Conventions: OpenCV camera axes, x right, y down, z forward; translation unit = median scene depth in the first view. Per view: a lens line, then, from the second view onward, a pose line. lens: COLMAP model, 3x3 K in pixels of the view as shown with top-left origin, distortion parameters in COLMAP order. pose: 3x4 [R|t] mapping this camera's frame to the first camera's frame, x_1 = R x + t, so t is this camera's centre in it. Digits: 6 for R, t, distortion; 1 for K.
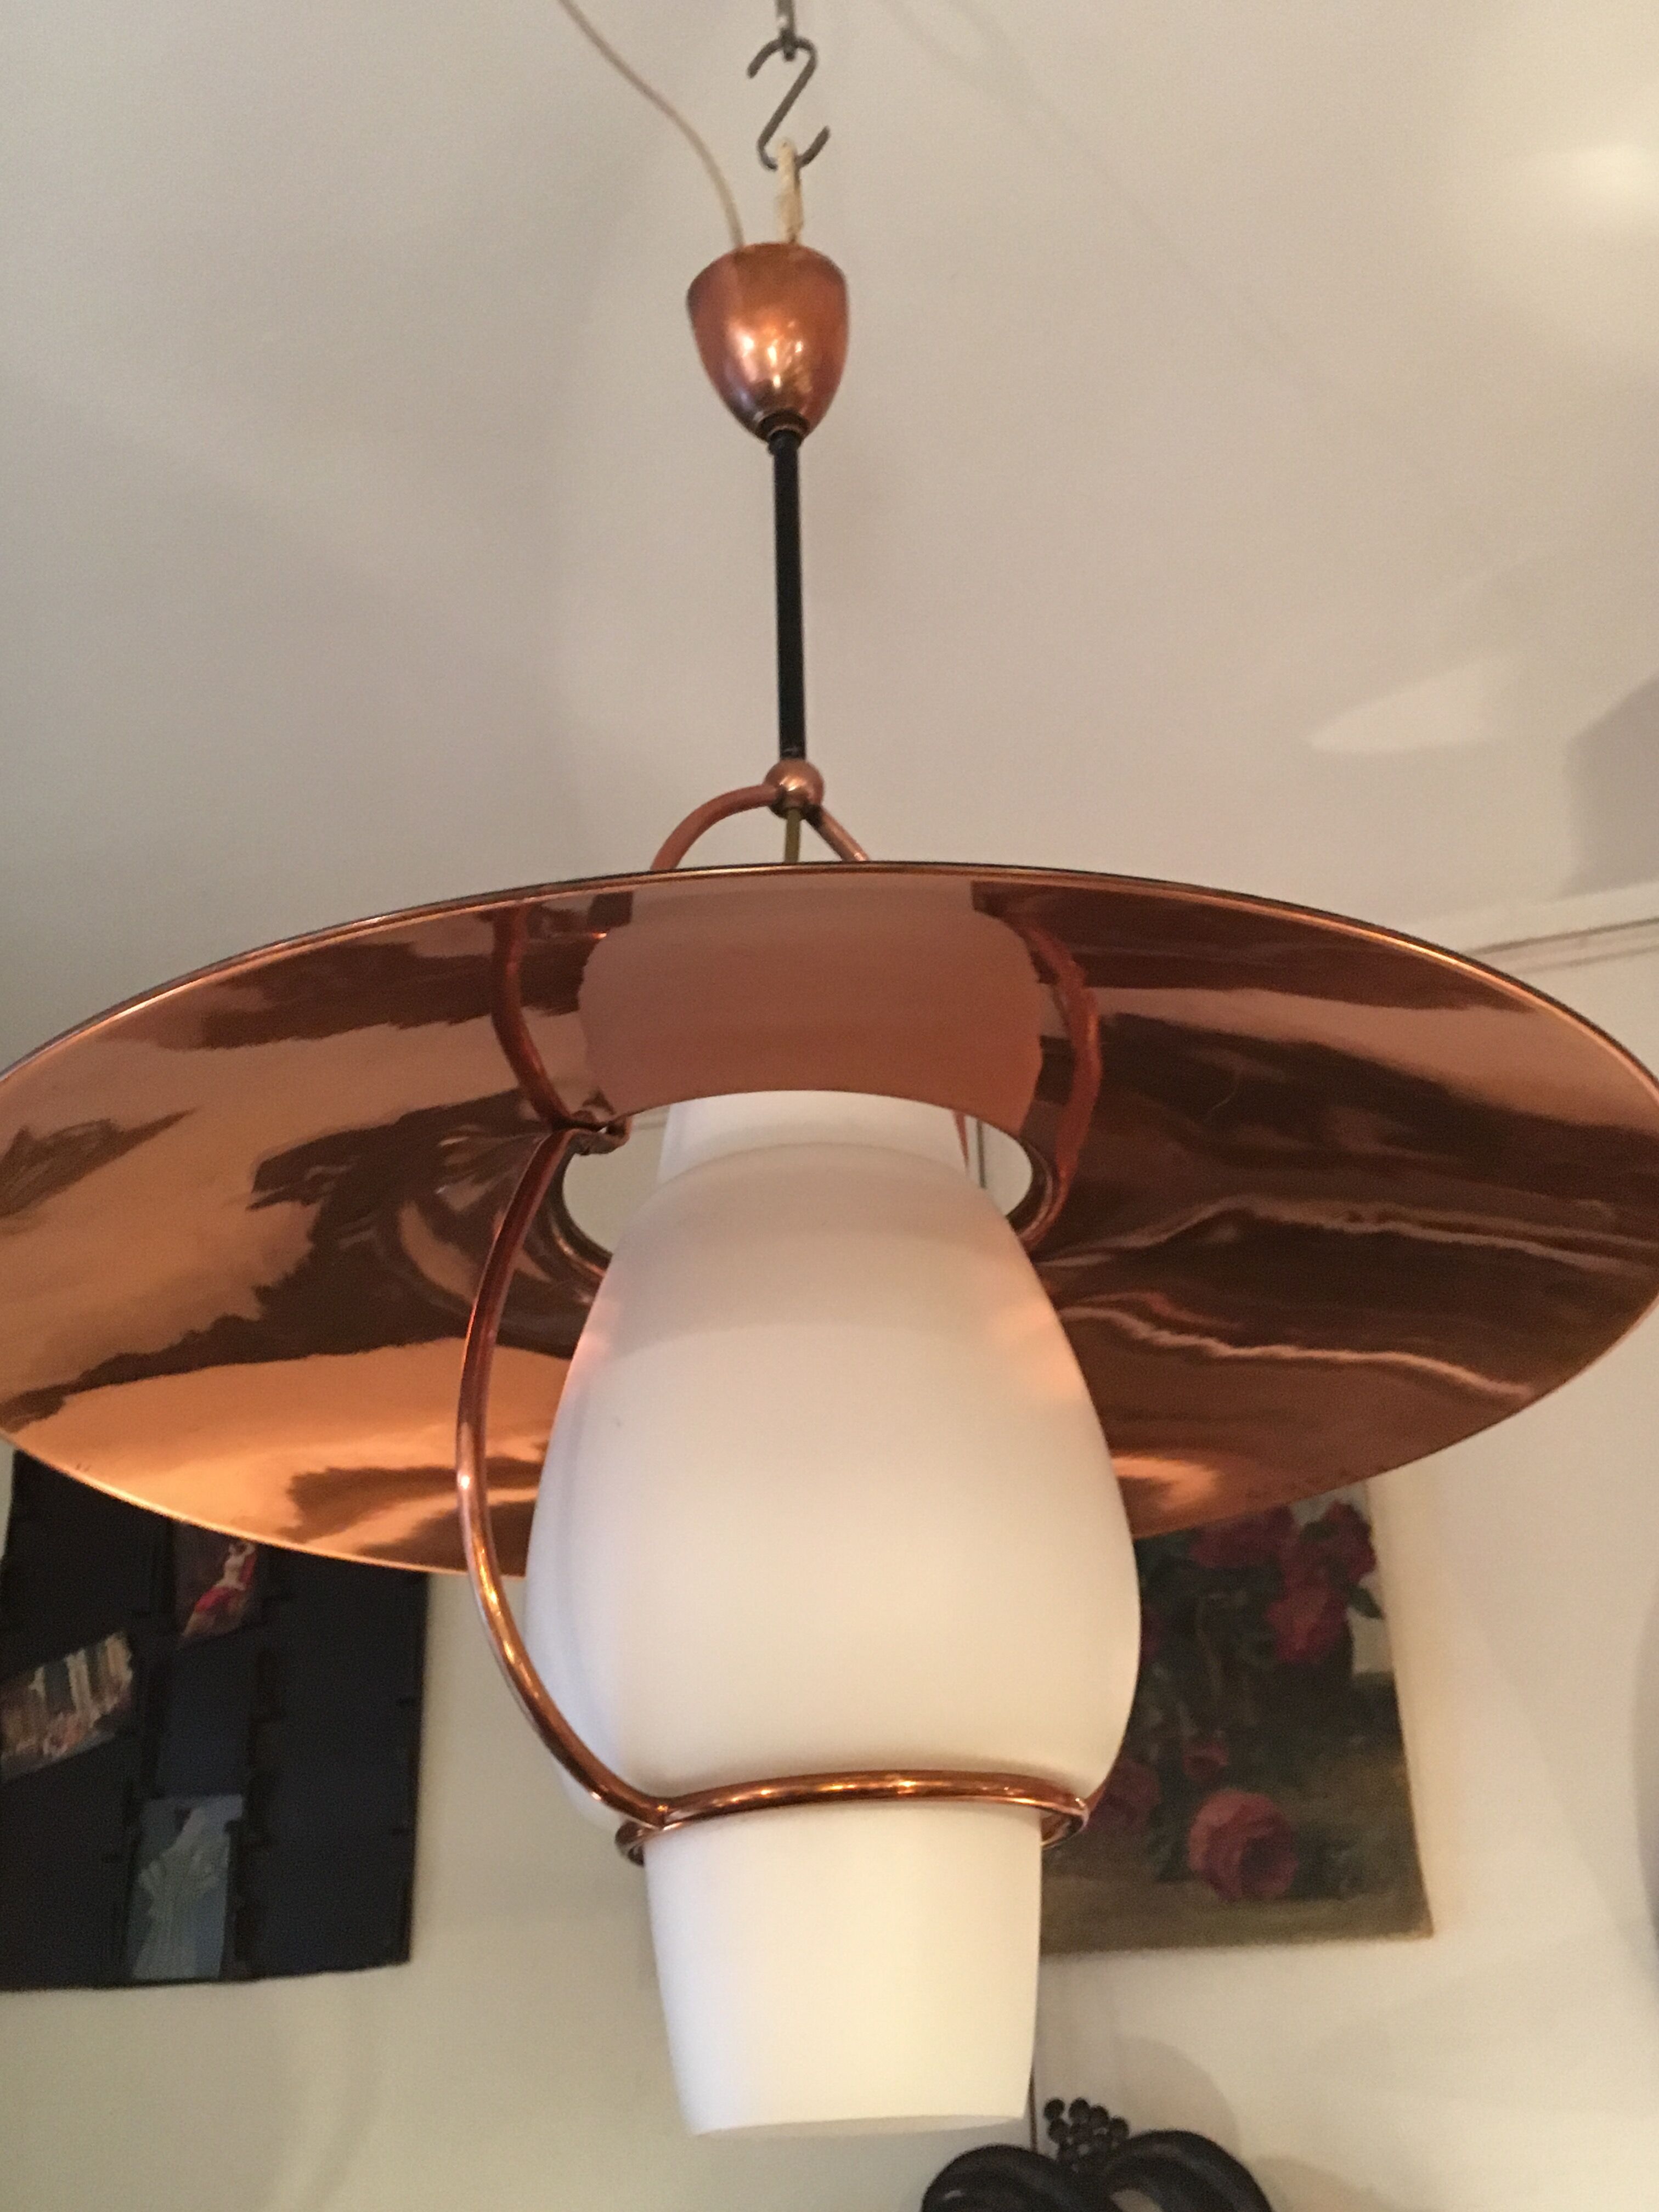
lens RADIAL K [[2253.2, 0, 829.5], [0, 2253.2, 1106.0], [0, 0, 1]] dist [0.032220, -0.000631]
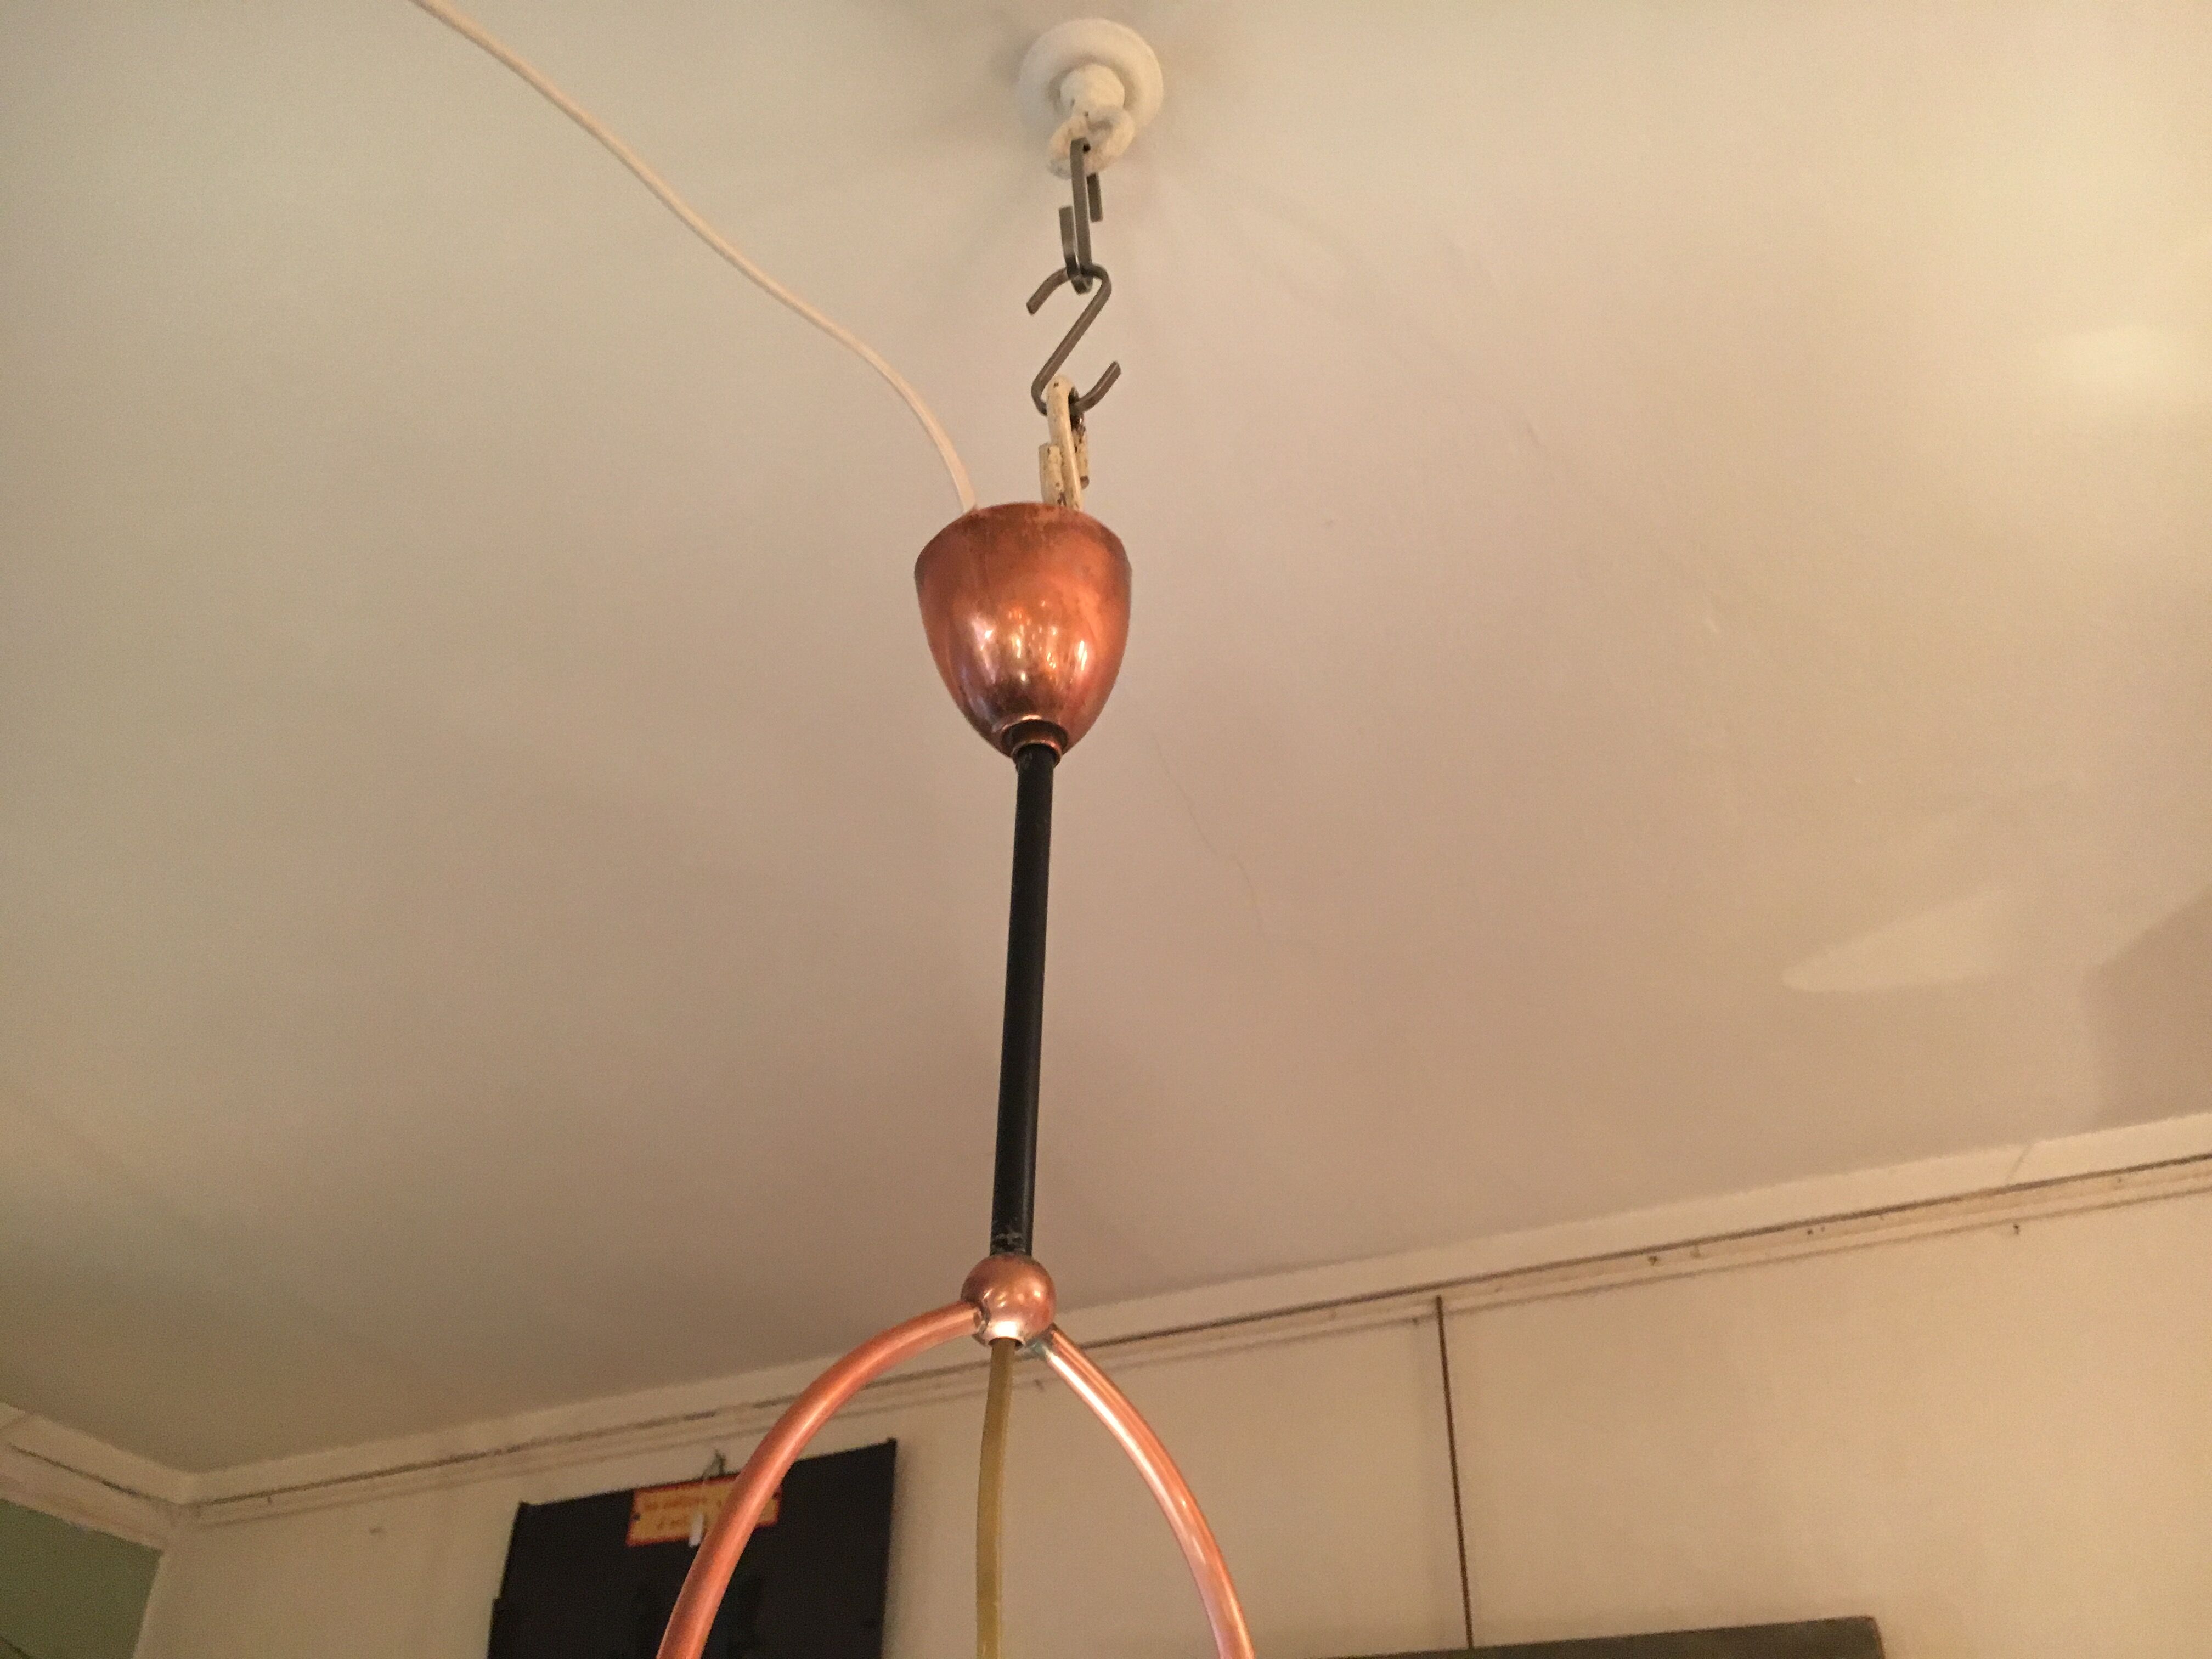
lens RADIAL K [[1863.3, 0, 1112.8], [0, 1863.3, 828.8], [0, 0, 1]] dist [0.072946, -0.105184]
pose [[0.991756, -0.041349, -0.121282, 0.040117], [0.017093, 0.980736, -0.194590, -0.081563], [0.126992, 0.190912, 0.973358, 0.223260]]
